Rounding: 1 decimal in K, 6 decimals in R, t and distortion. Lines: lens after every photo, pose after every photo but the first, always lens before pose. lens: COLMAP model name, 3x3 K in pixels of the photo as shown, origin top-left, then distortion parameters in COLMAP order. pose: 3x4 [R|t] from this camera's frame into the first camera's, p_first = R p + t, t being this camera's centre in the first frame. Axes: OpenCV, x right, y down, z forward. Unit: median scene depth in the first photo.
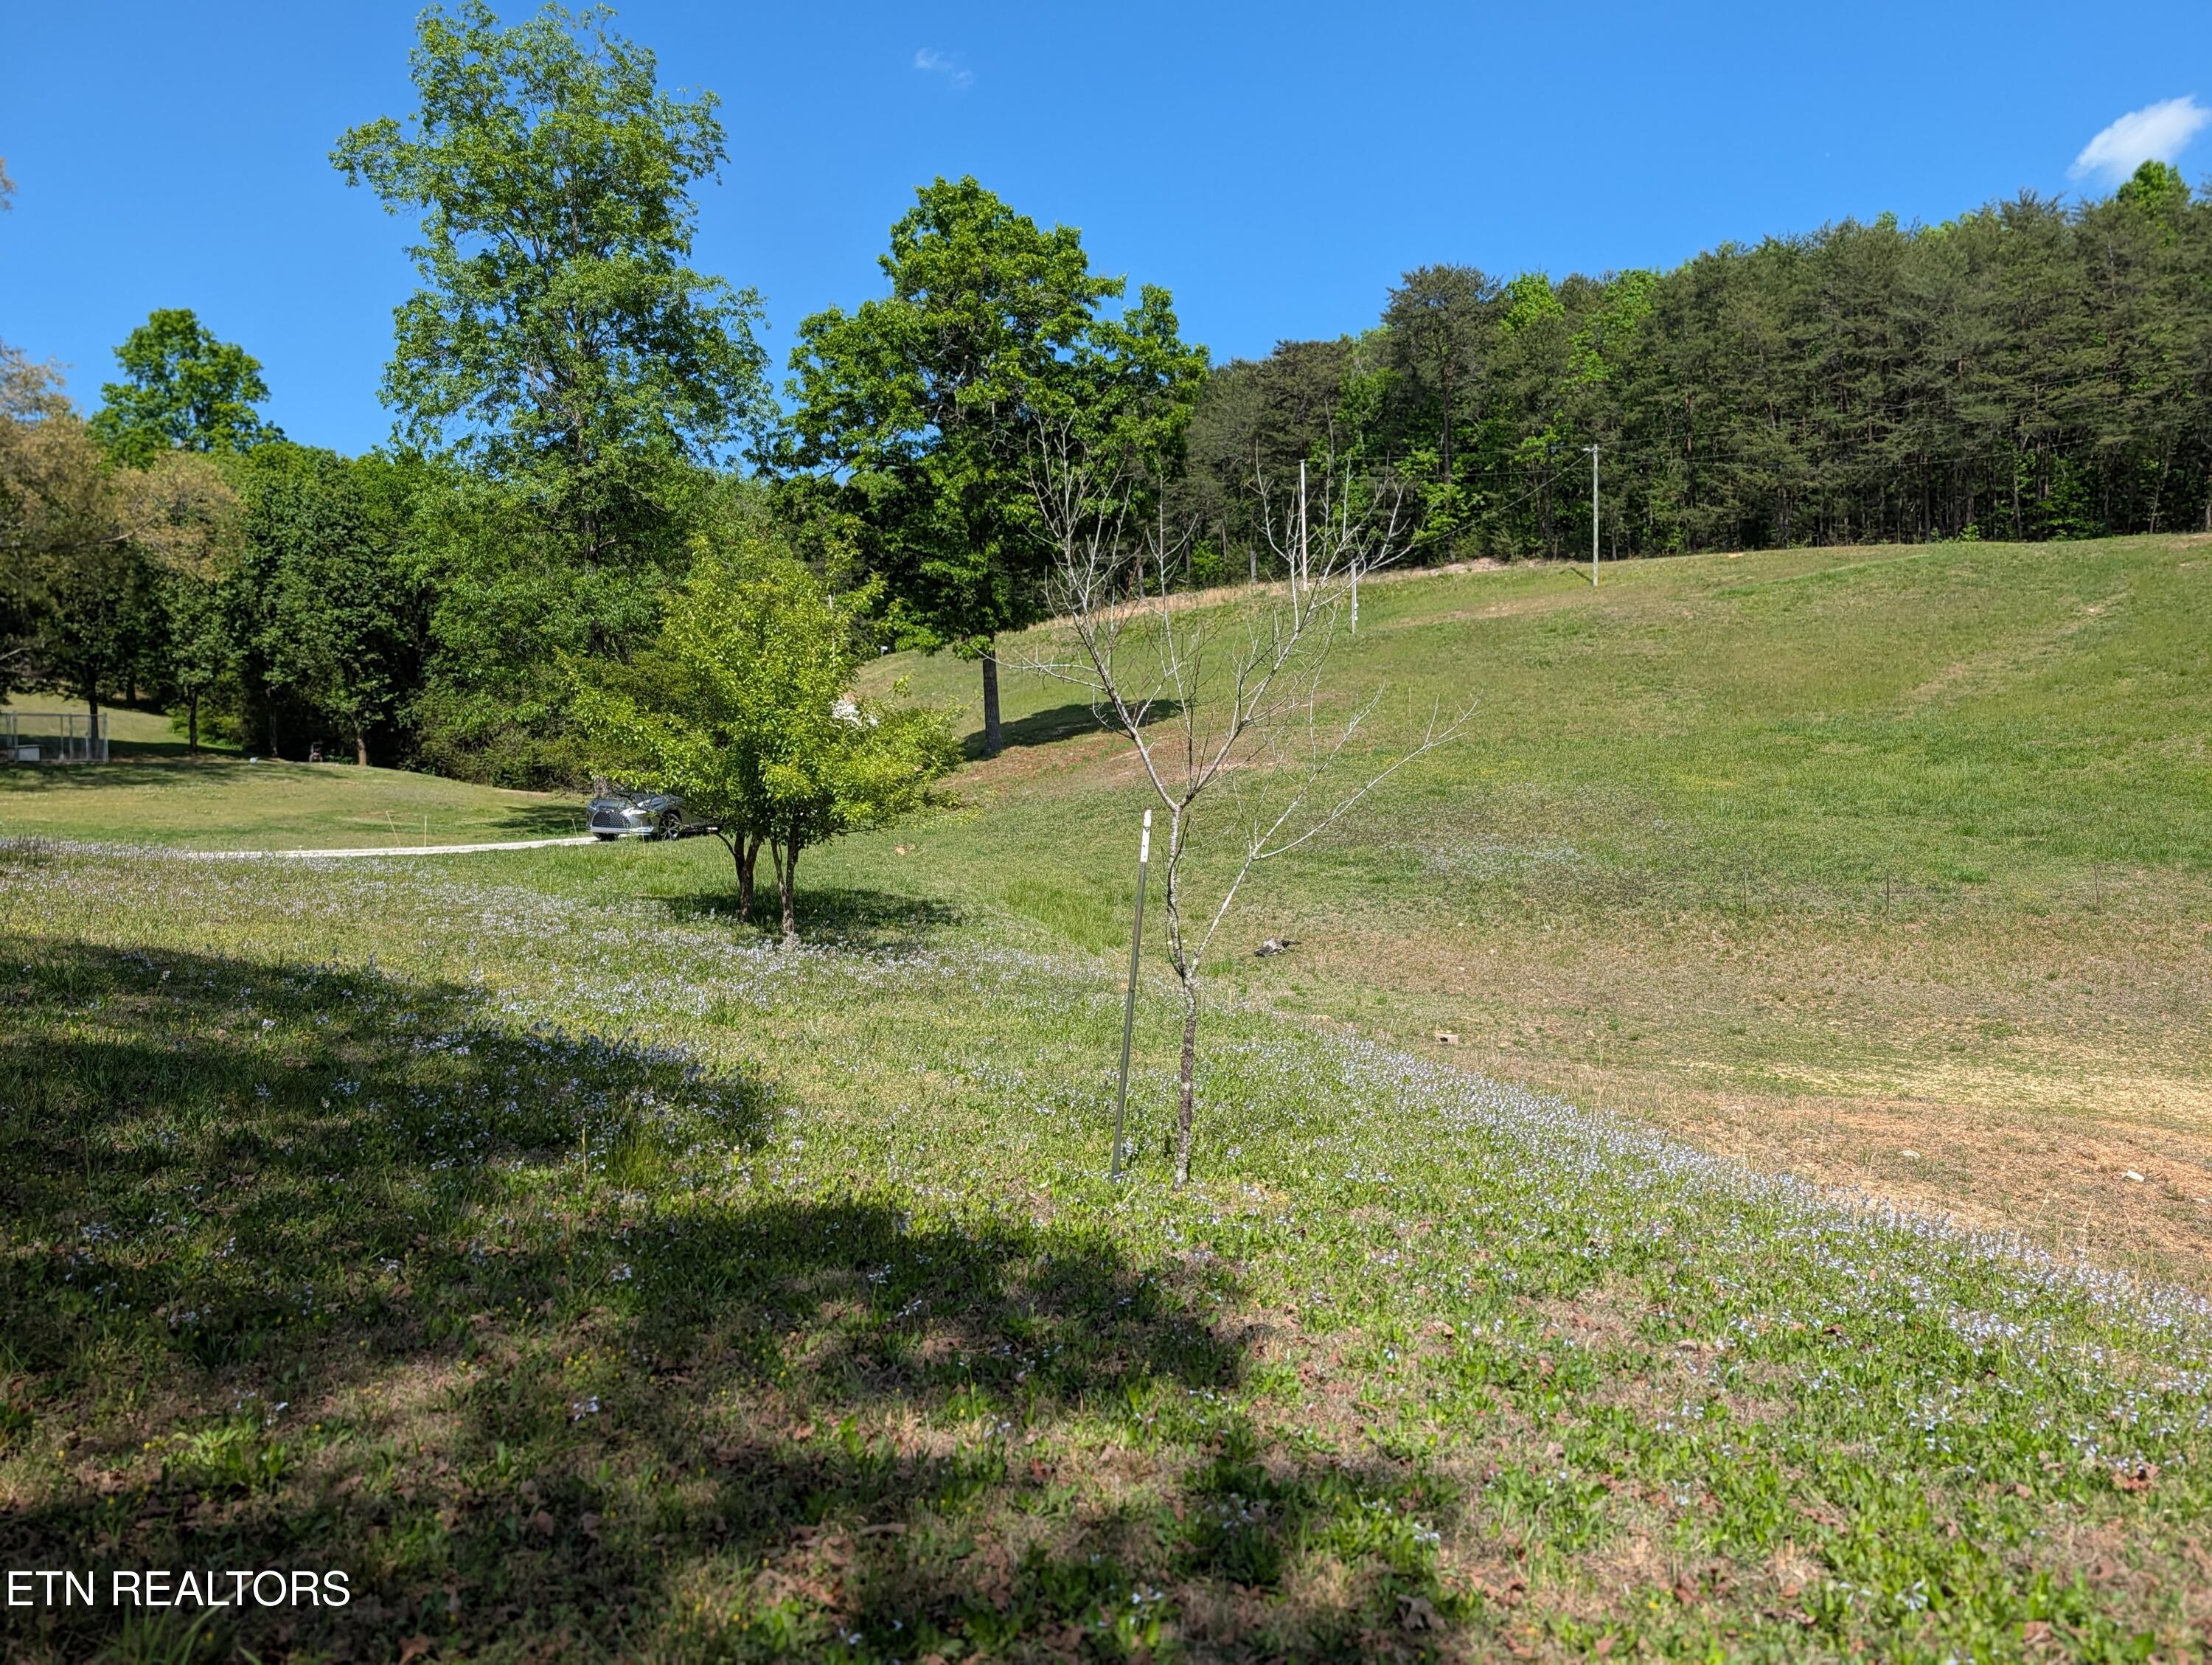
lens RADIAL K [[1588.5, 0, 1097.3], [0, 1588.5, 875.8], [0, 0, 1]] dist [0.015091, -0.018285]
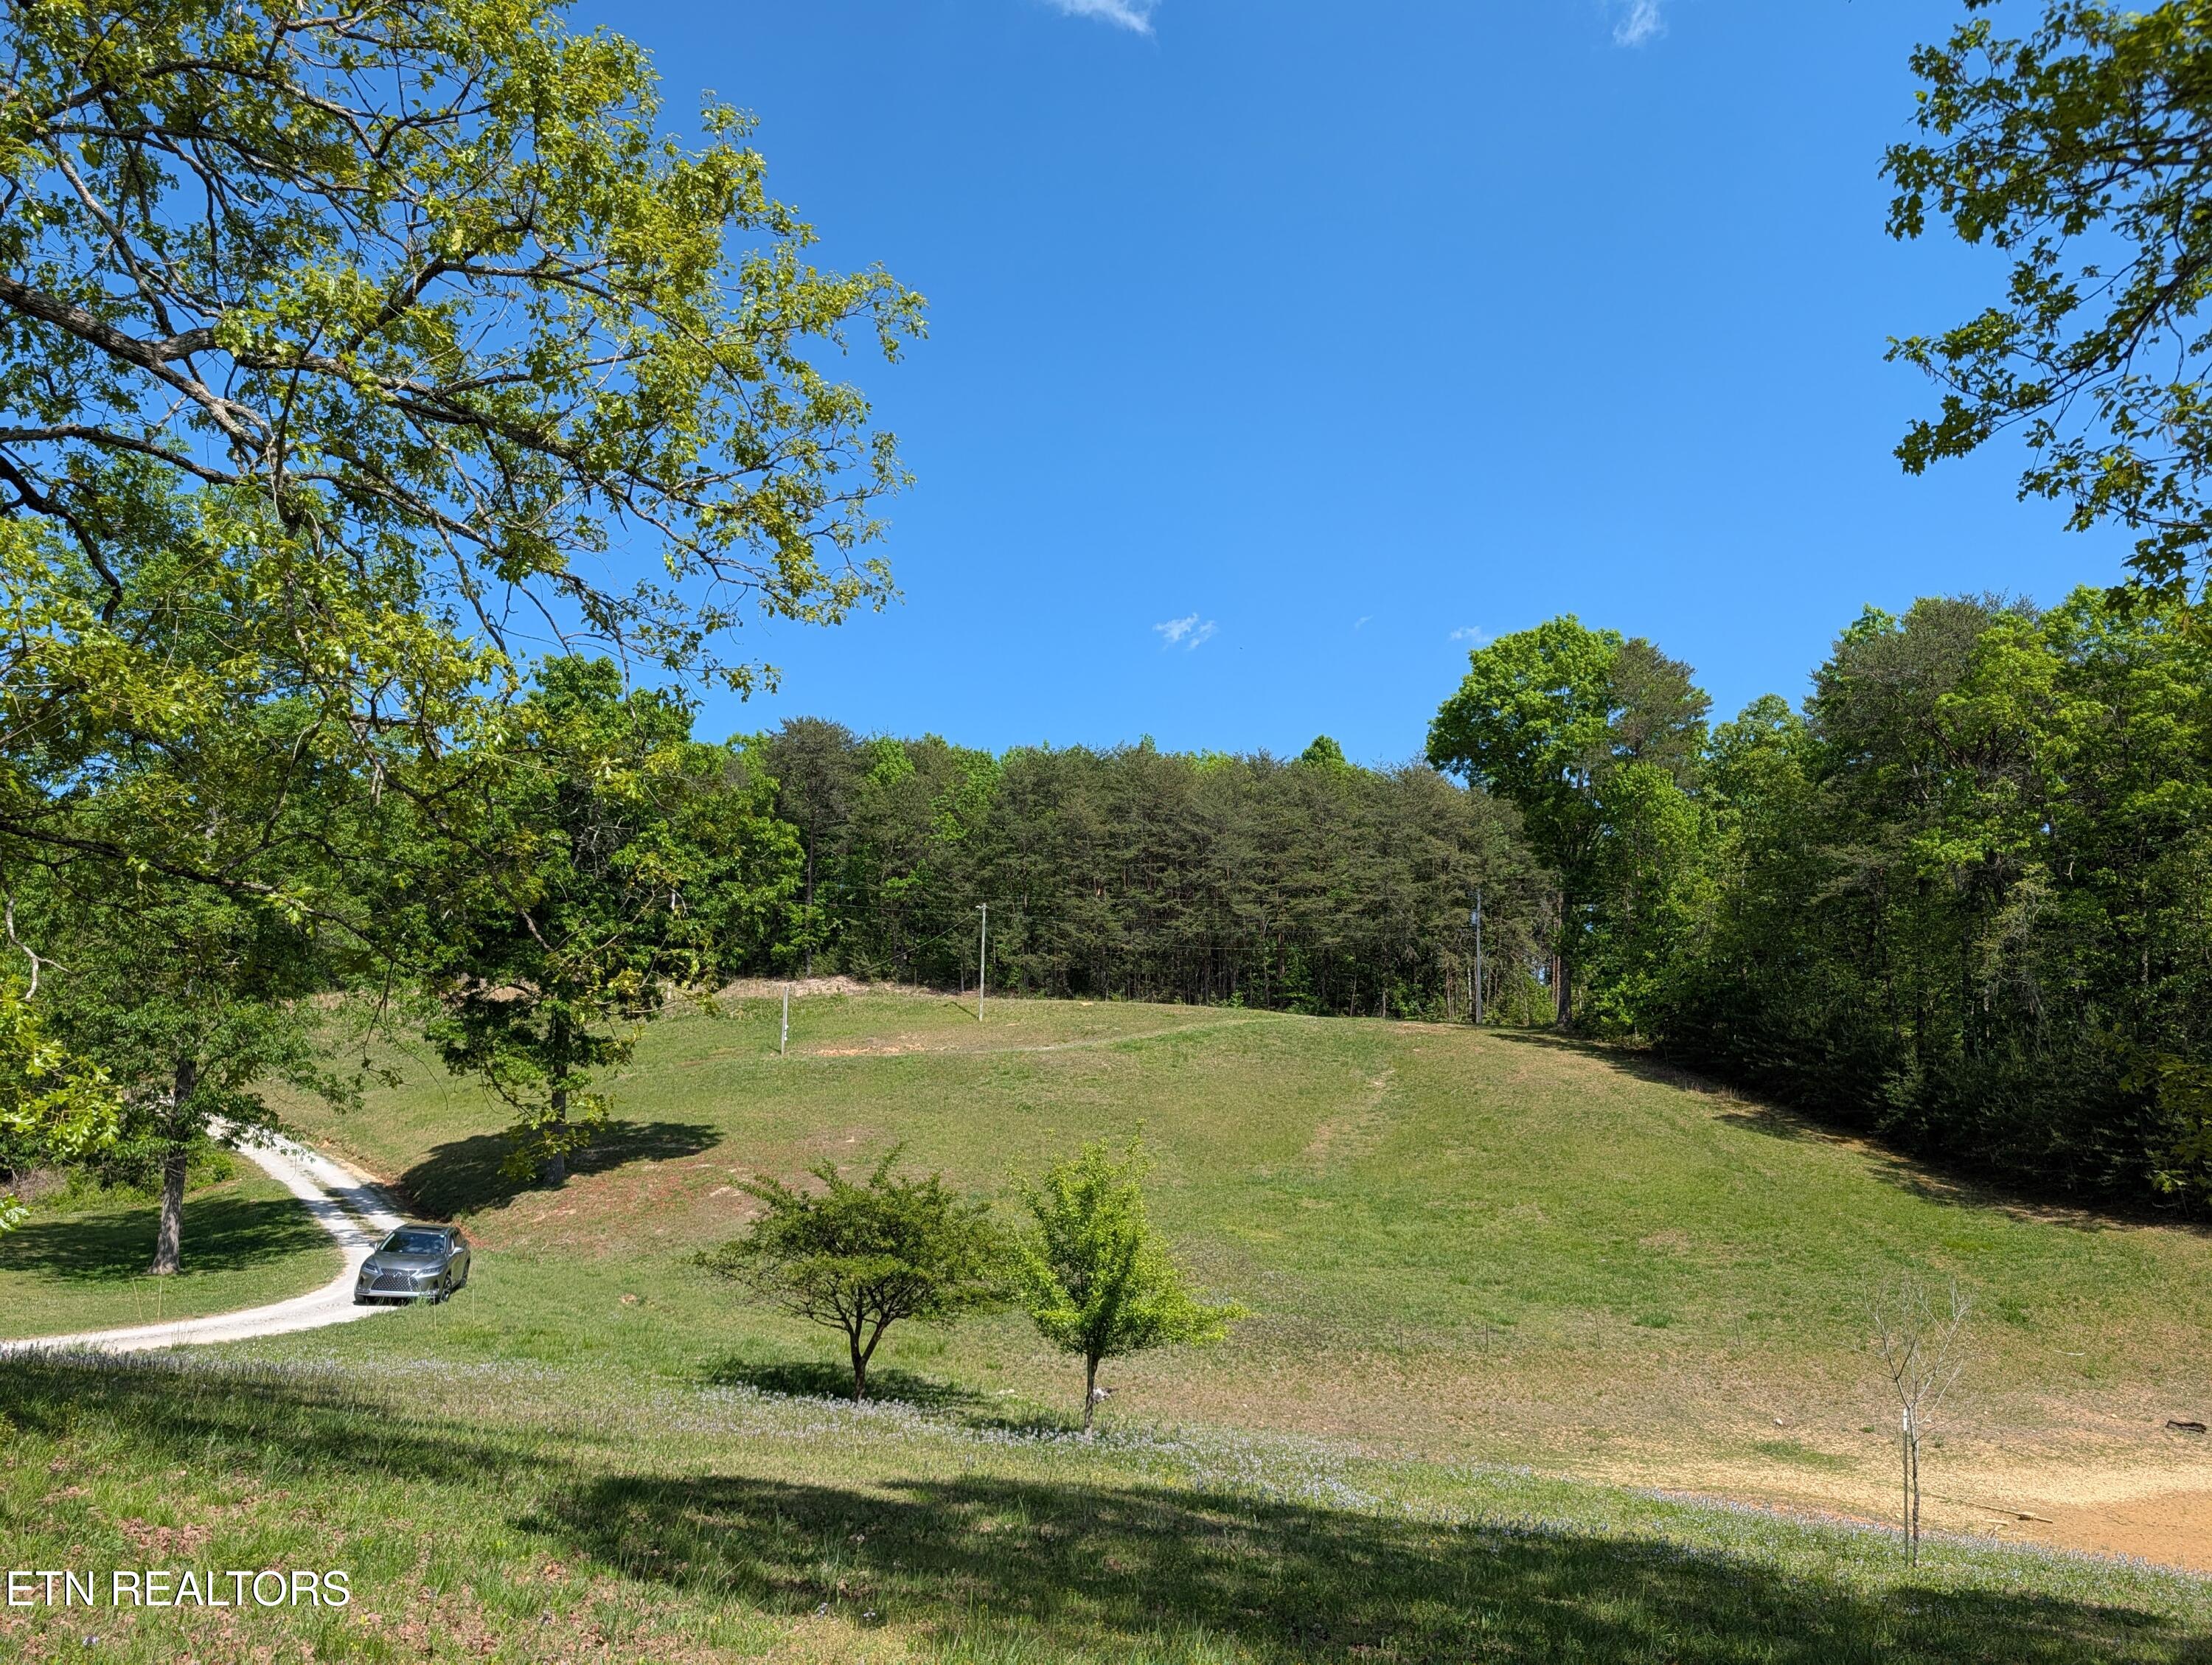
lens RADIAL K [[1588.5, 0, 1123.2], [0, 1588.5, 847.1], [0, 0, 1]] dist [0.015091, -0.018285]
pose [[0.857905, 0.120893, 0.499384, -0.179143], [0.003871, 0.970377, -0.241564, -0.023048], [-0.513794, 0.209172, 0.832023, -0.043129]]
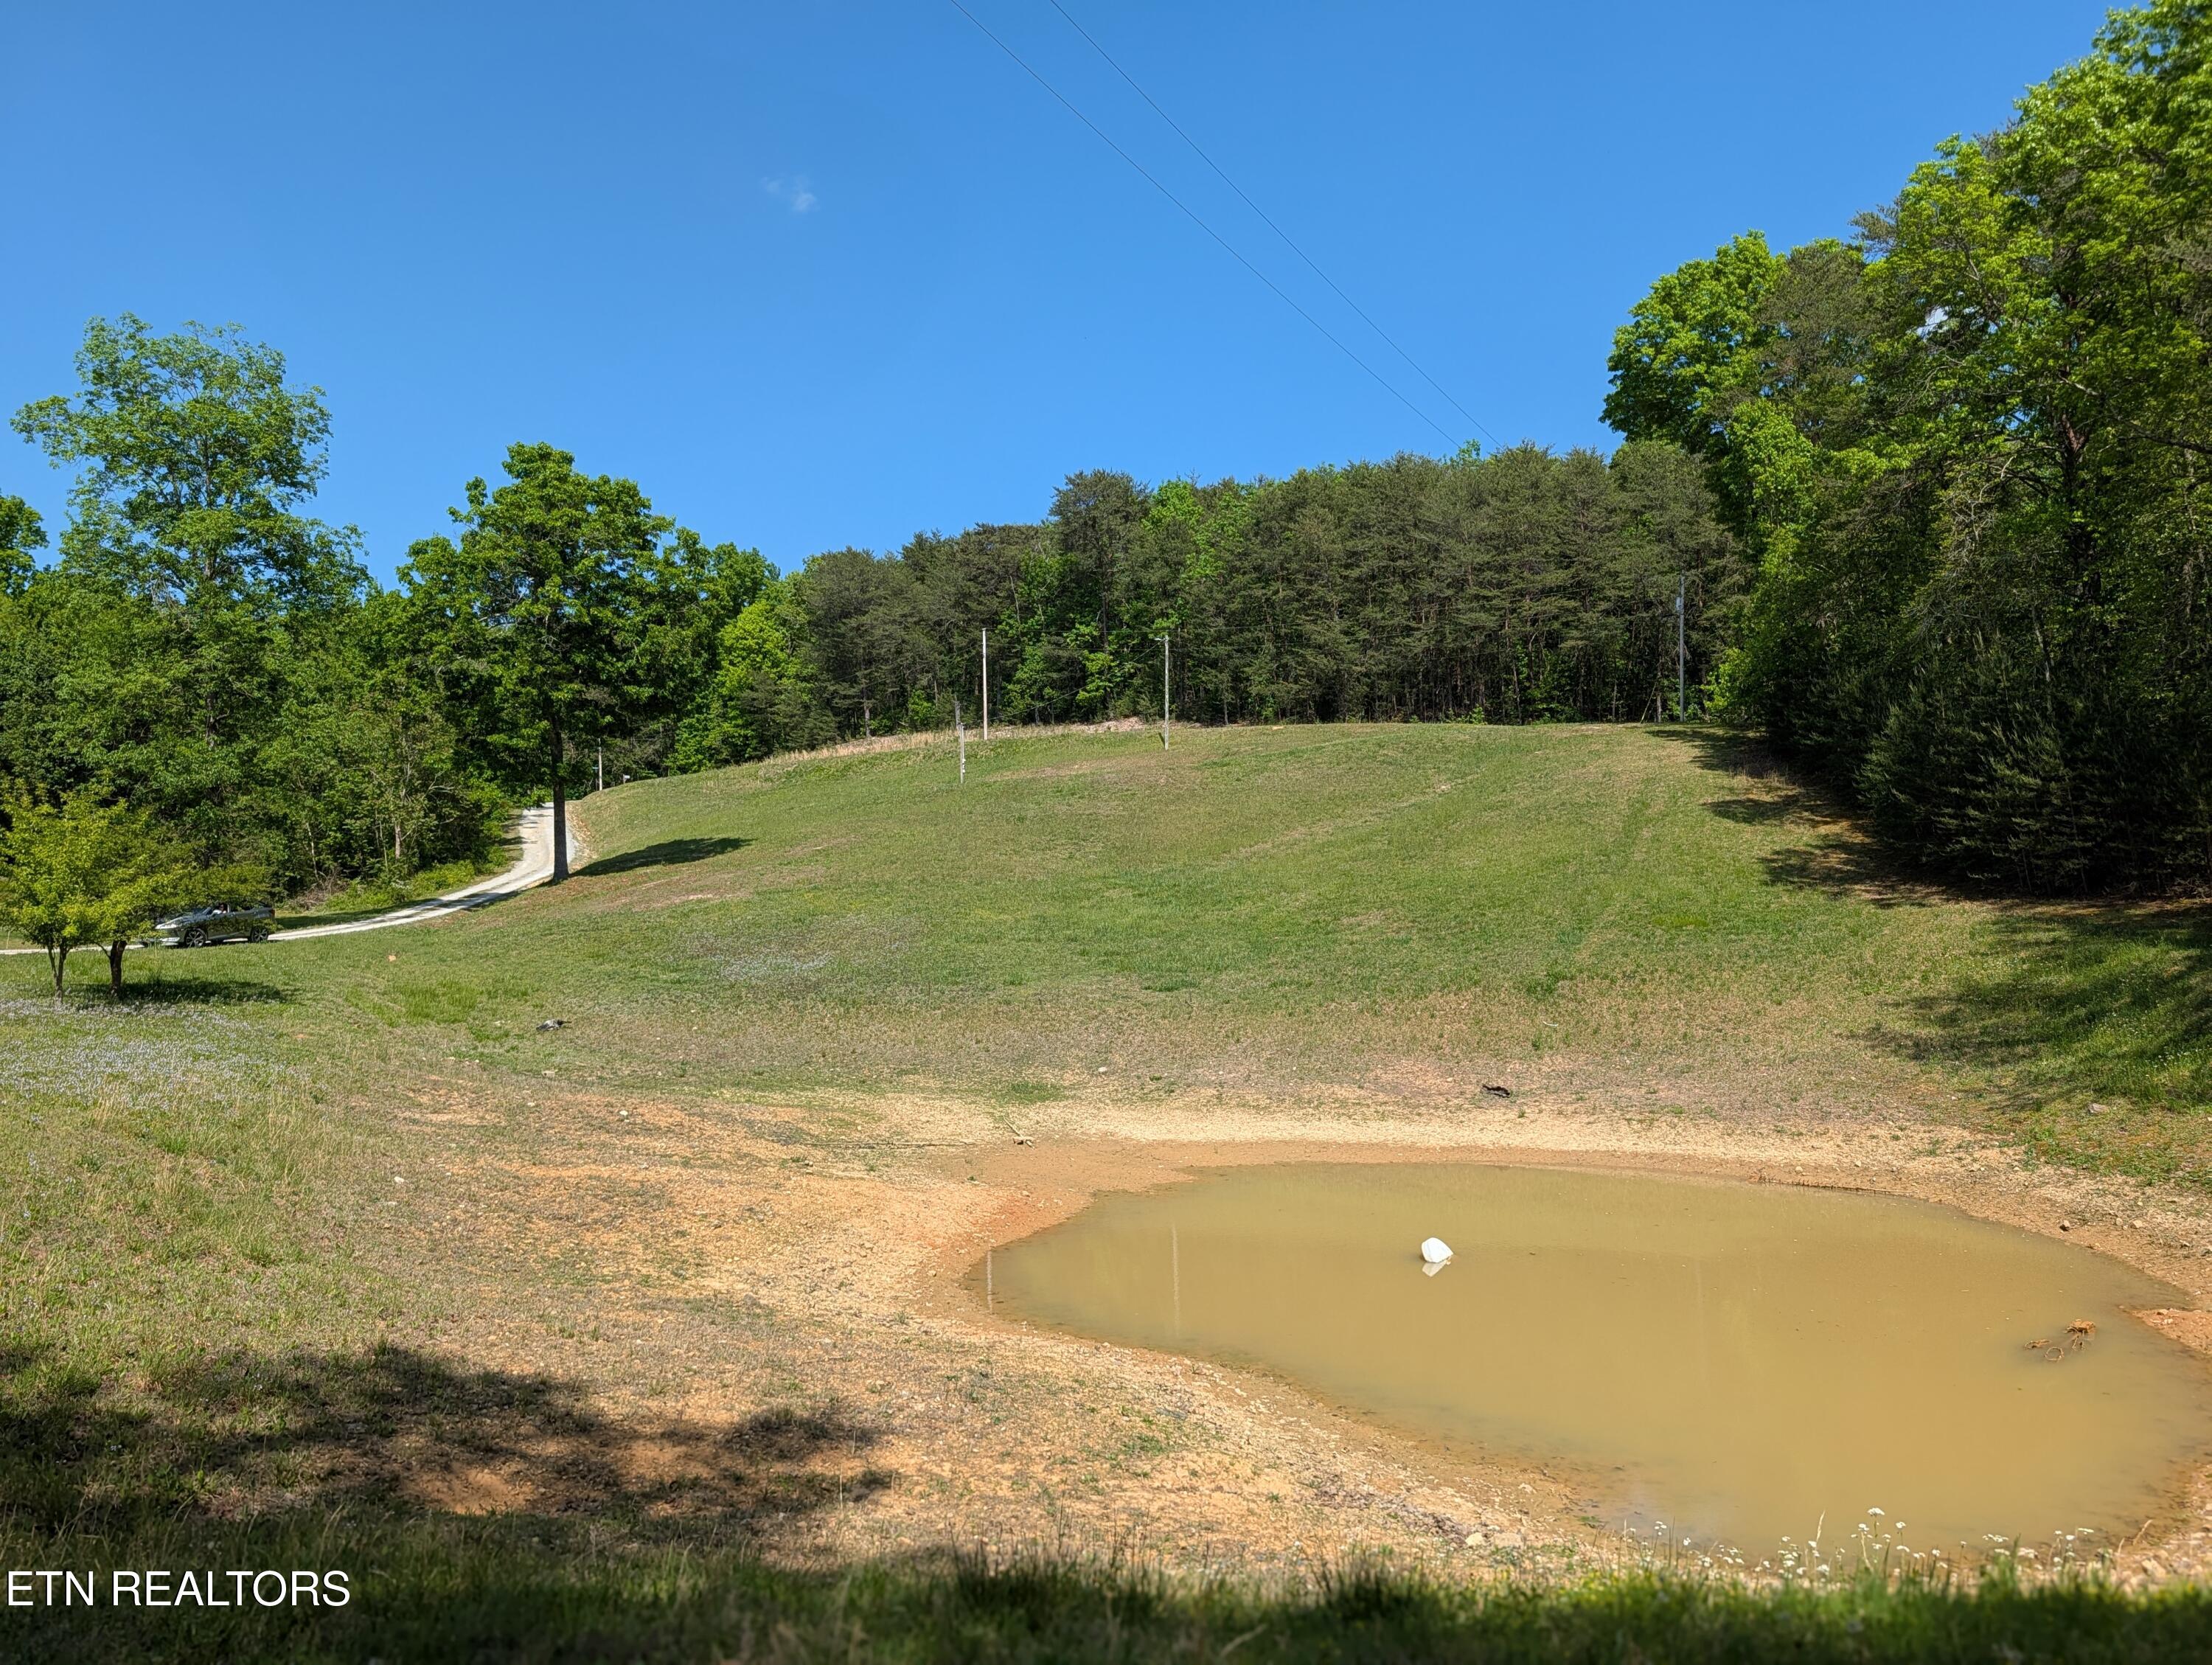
lens RADIAL K [[1588.5, 0, 1118.2], [0, 1588.5, 844.2], [0, 0, 1]] dist [0.015091, -0.018285]
pose [[0.996441, 0.019540, 0.082002, 0.165890], [-0.011818, 0.995537, -0.093624, 0.003267], [-0.083466, 0.092322, 0.992225, -0.175548]]
